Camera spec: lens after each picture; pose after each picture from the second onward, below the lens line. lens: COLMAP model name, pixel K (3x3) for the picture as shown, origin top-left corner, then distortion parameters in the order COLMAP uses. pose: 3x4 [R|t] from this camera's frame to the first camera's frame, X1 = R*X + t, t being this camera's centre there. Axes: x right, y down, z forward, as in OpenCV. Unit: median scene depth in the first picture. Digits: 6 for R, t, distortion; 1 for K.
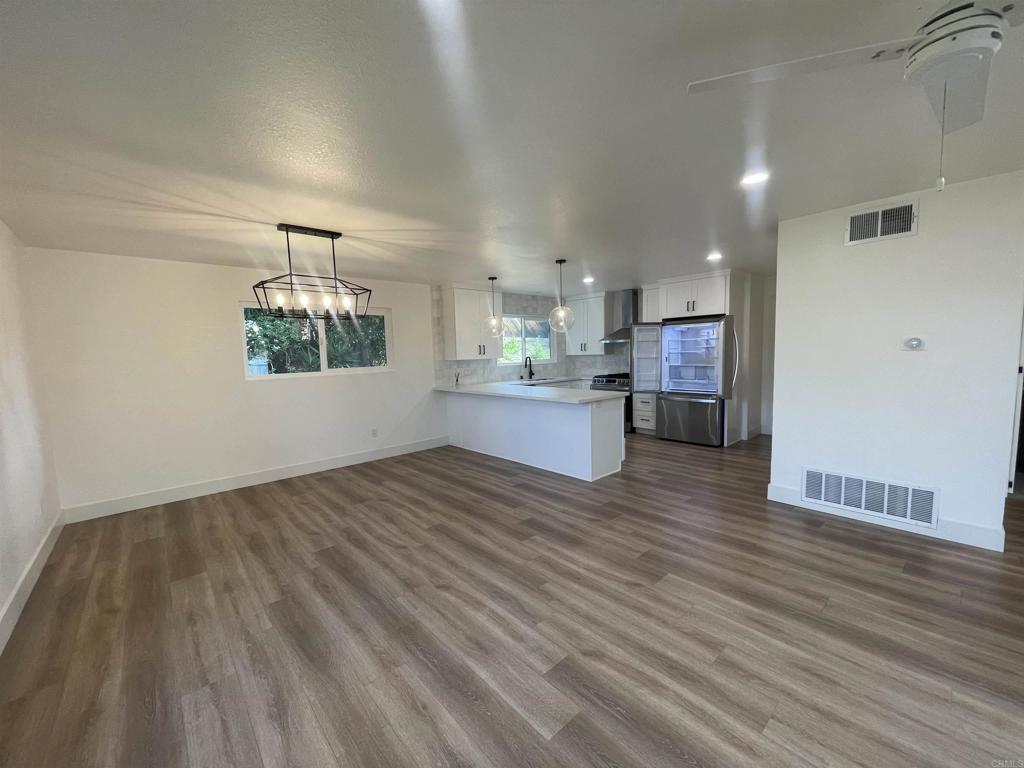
lens RADIAL K [[408.1, 0, 510.7], [0, 408.1, 387.2], [0, 0, 1]] dist [-0.000790, -0.000168]
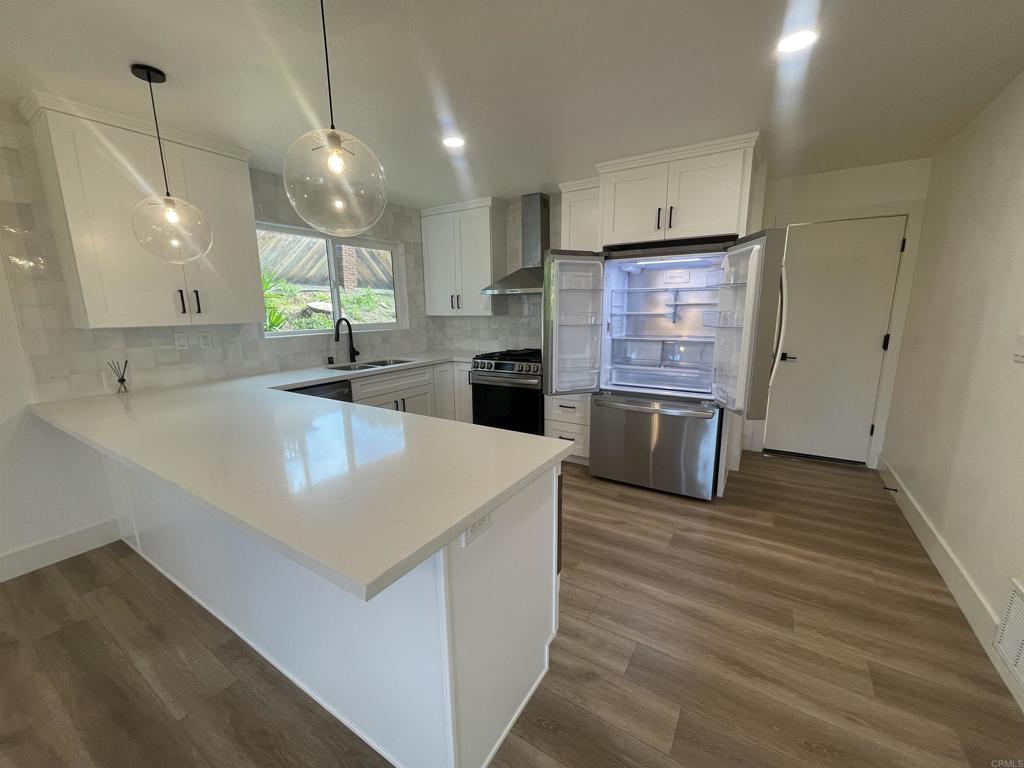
lens RADIAL K [[408.1, 0, 510.7], [0, 408.1, 387.2], [0, 0, 1]] dist [-0.000790, -0.000168]
pose [[0.962599, -0.037789, 0.268282, 0.120170], [0.010393, 0.994647, 0.102812, -0.047595], [-0.270731, -0.096178, 0.957838, 0.536842]]
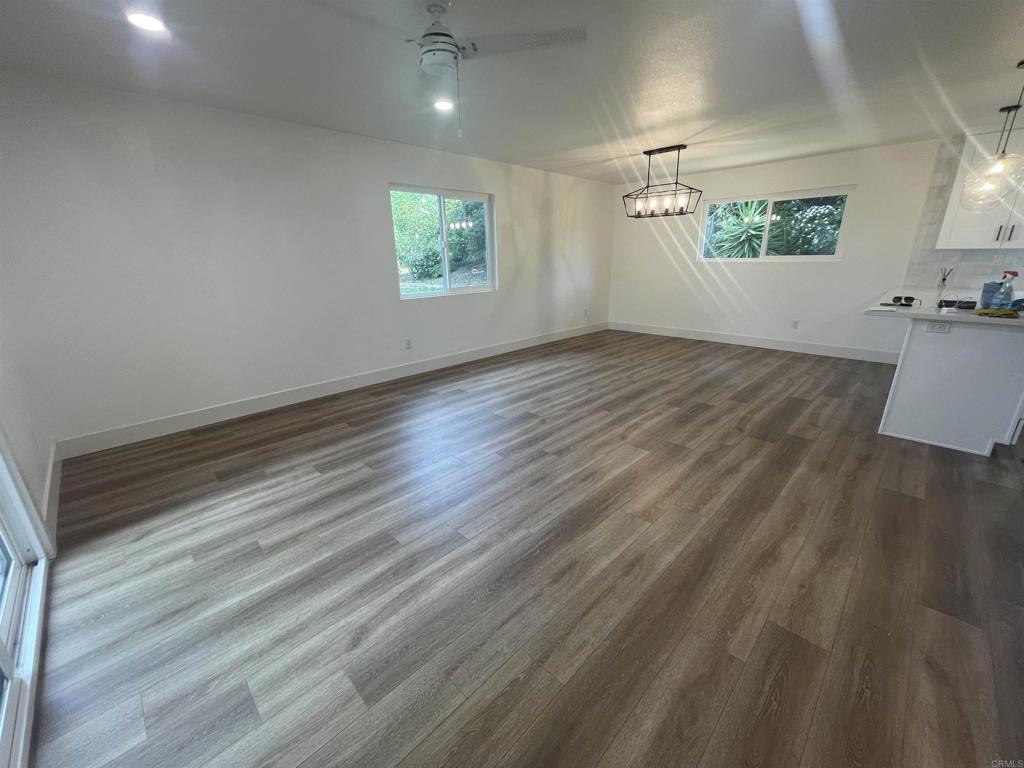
lens RADIAL K [[412.5, 0, 515.5], [0, 412.5, 384.9], [0, 0, 1]] dist [-0.001028, -0.000445]
pose [[0.062850, 0.326611, -0.943067, 0.561241], [-0.070042, 0.944049, 0.322283, -0.022755], [0.995562, 0.045799, 0.082210, 0.218289]]
